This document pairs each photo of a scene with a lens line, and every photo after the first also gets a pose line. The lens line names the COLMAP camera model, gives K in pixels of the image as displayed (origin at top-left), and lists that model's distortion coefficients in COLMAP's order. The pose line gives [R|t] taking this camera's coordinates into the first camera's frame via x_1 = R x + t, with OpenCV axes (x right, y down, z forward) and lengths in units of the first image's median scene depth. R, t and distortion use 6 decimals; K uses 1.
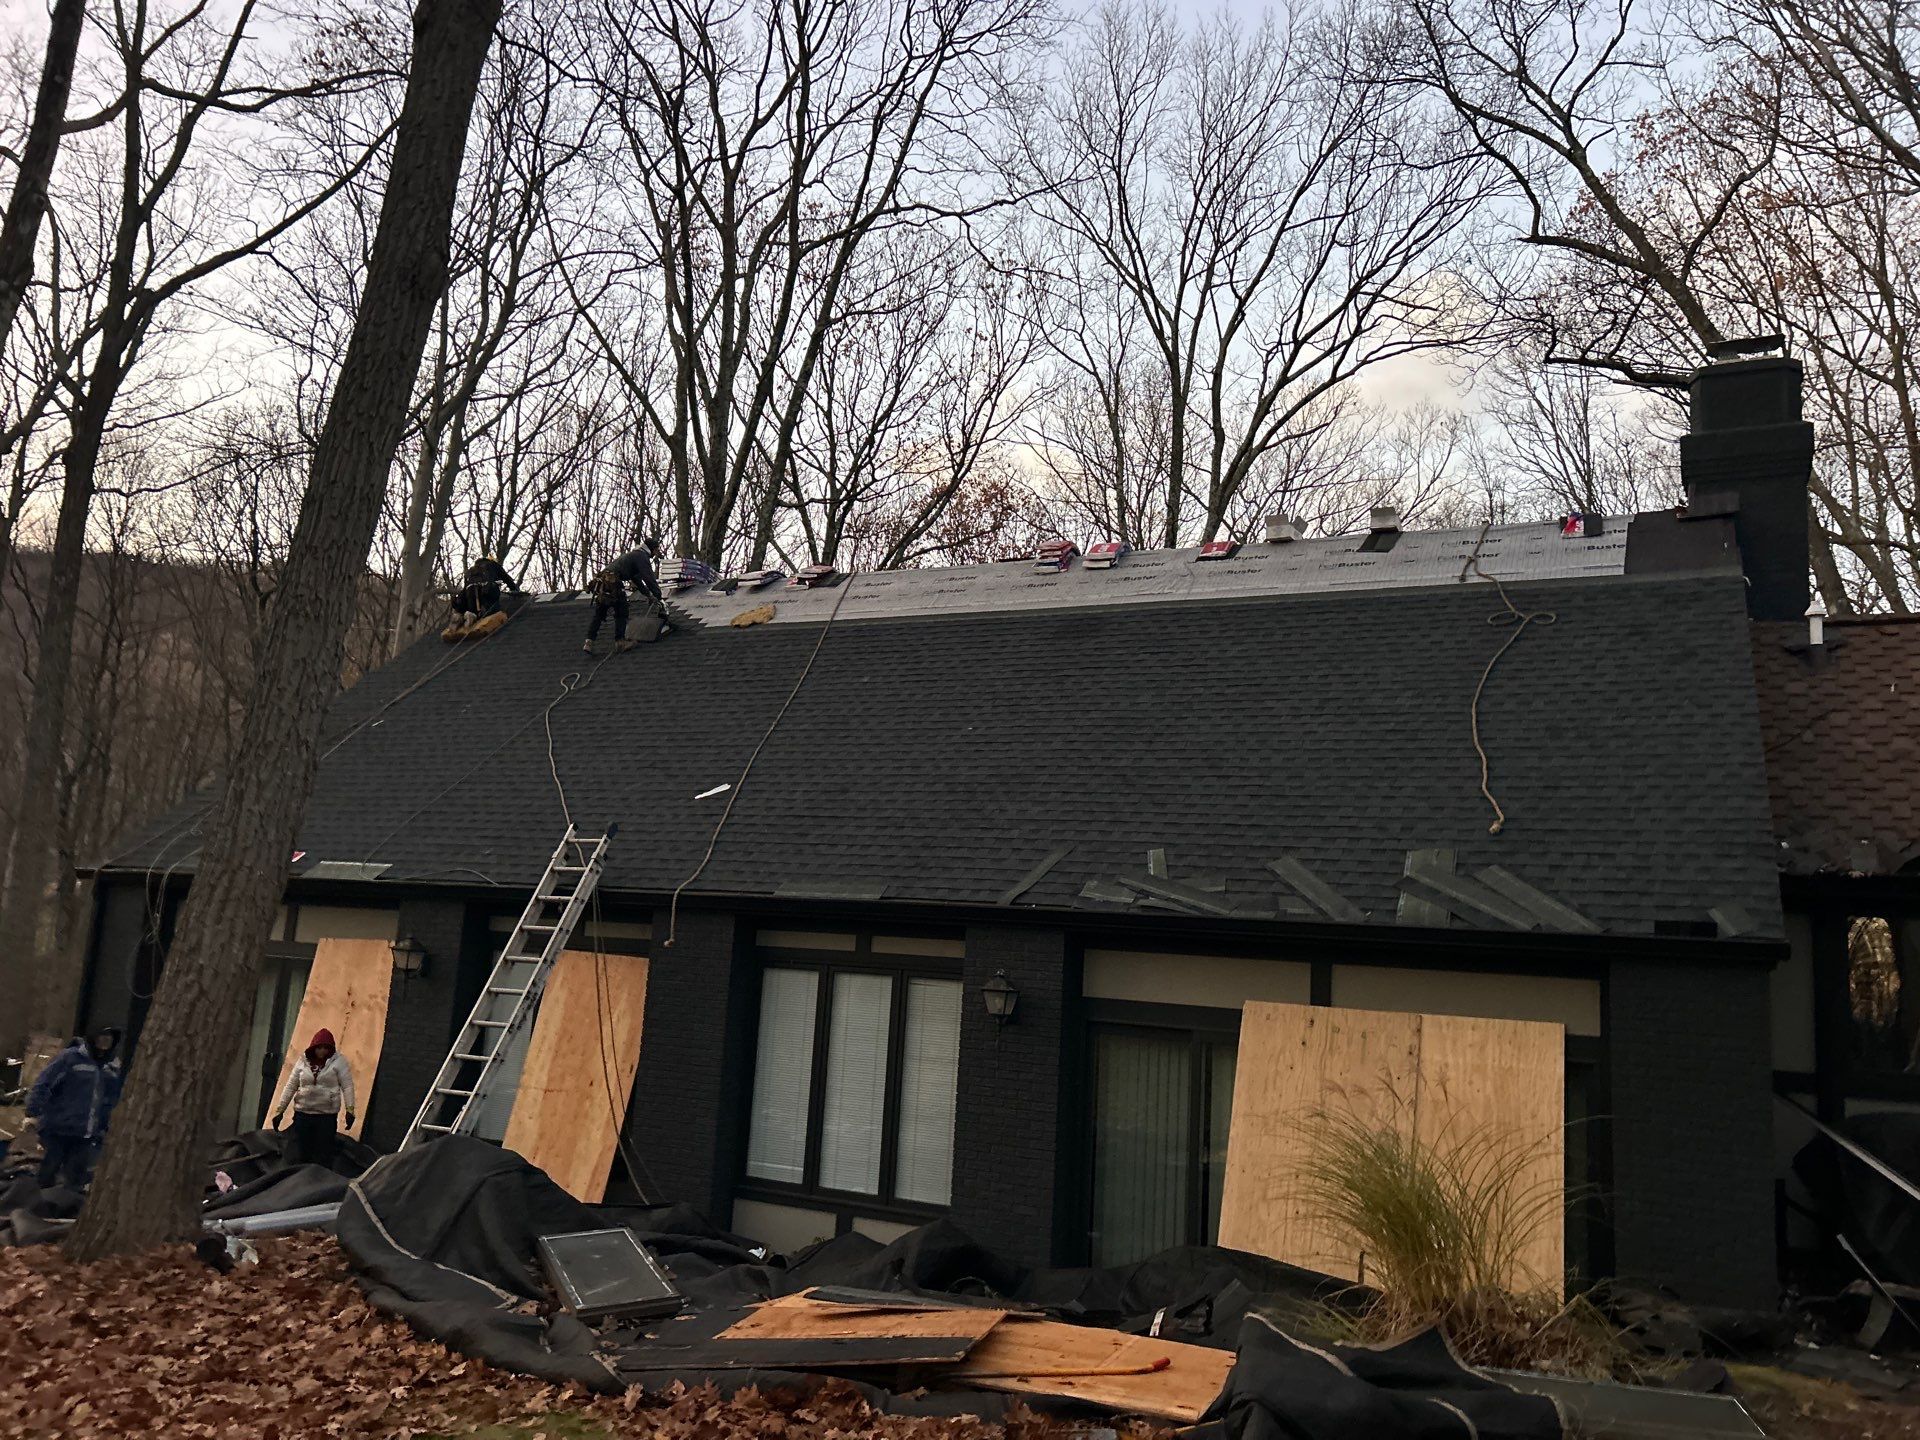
lens RADIAL K [[1384.8, 0, 939.1], [0, 1384.8, 741.8], [0, 0, 1]] dist [0.005070, -0.002949]
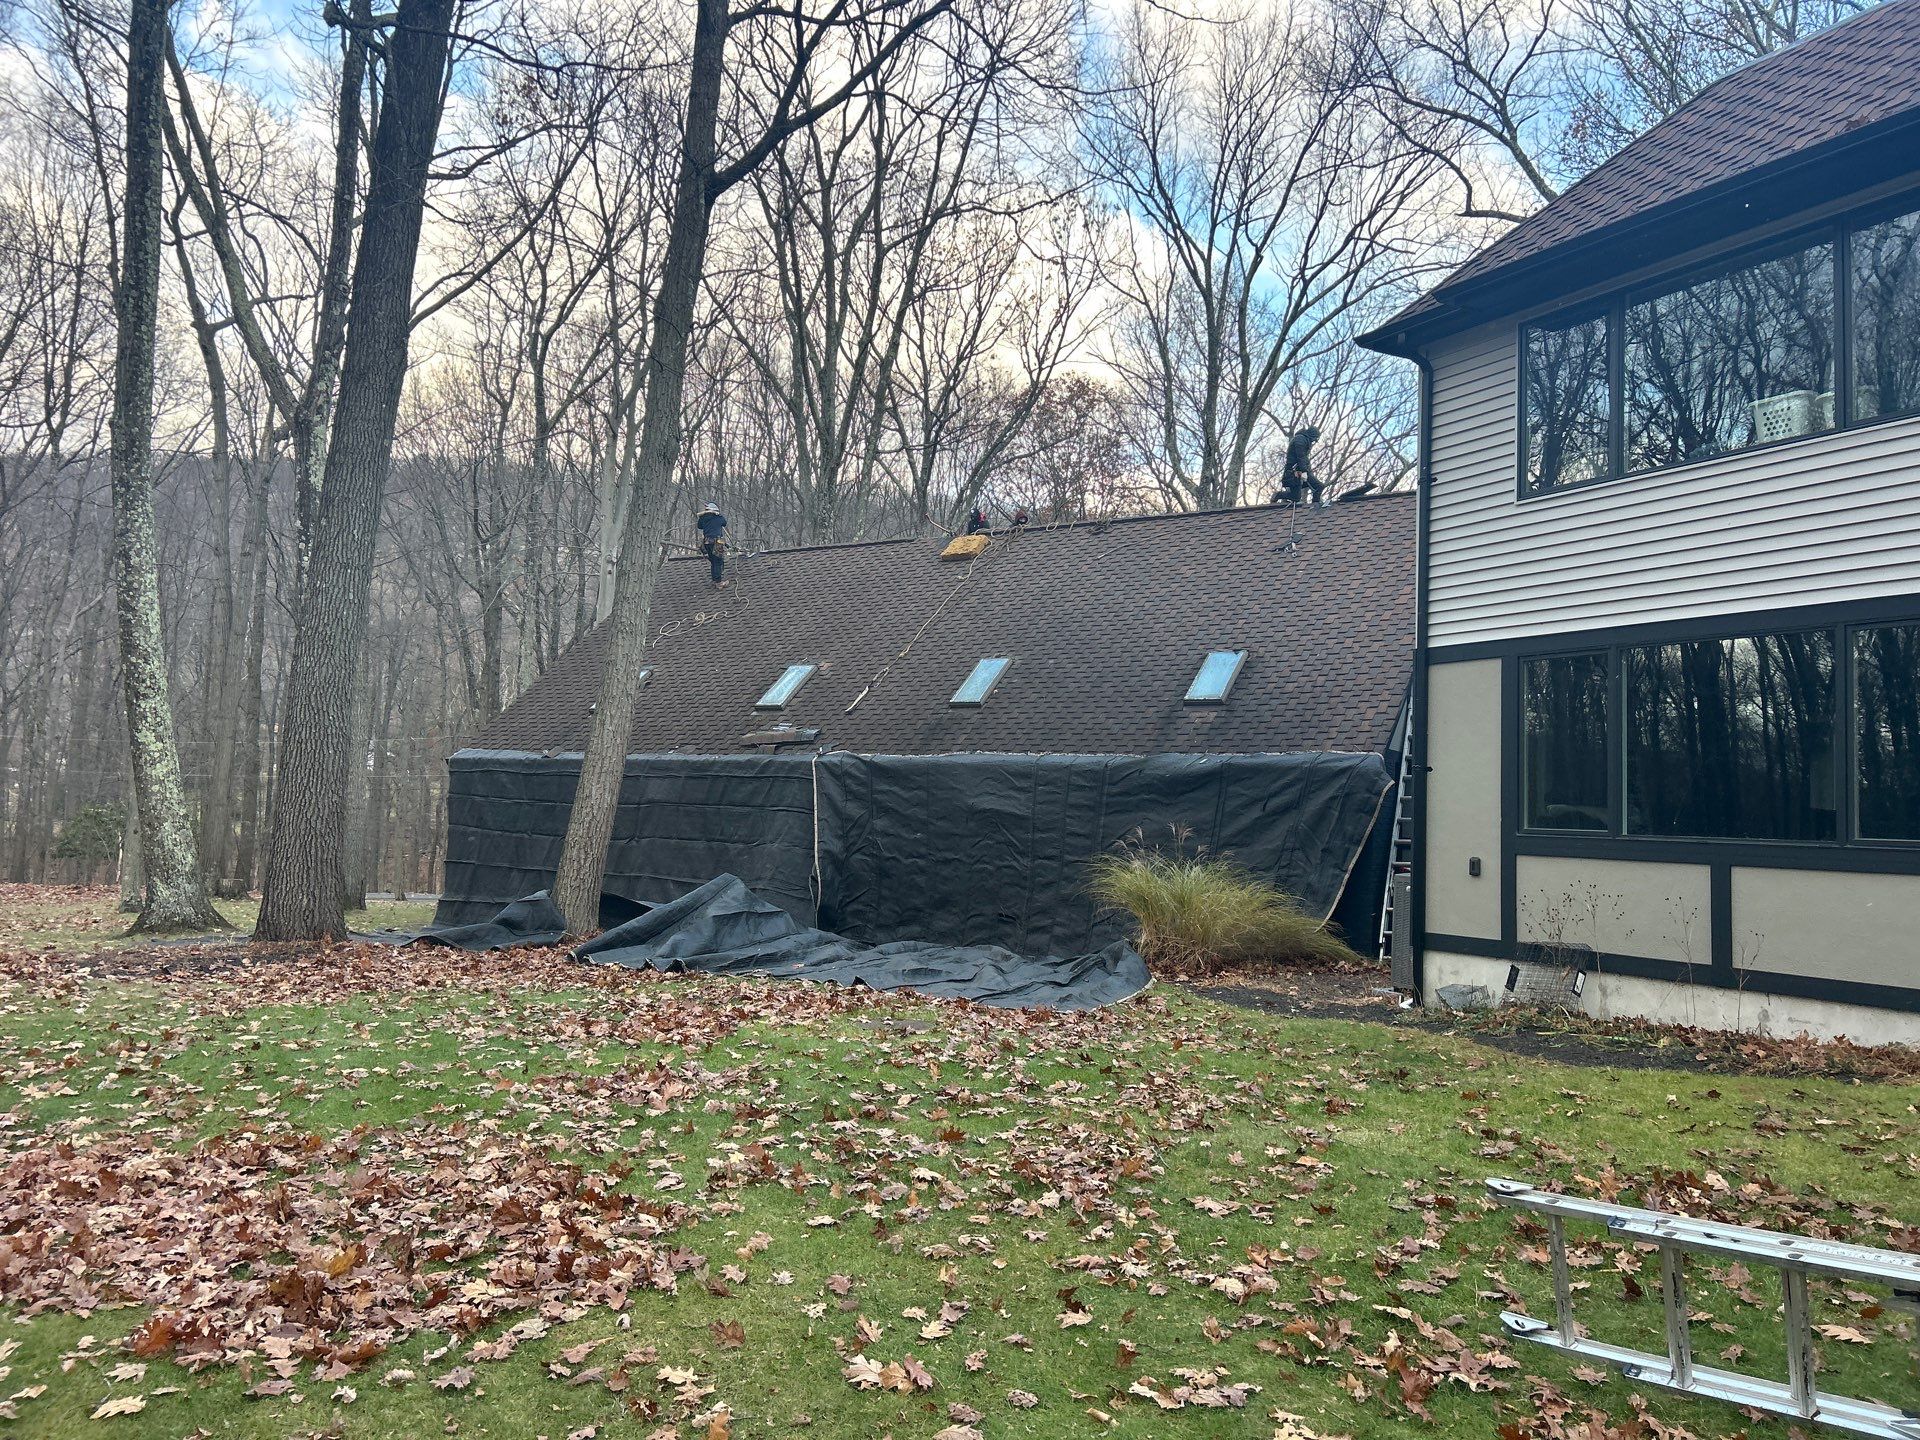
lens RADIAL K [[1384.8, 0, 939.1], [0, 1384.8, 741.8], [0, 0, 1]] dist [0.005070, -0.002949]
pose [[0.994824, -0.036462, -0.094850, 0.042182], [0.045675, 0.994251, 0.096847, -0.023901], [0.090774, -0.100678, 0.990769, -0.229201]]
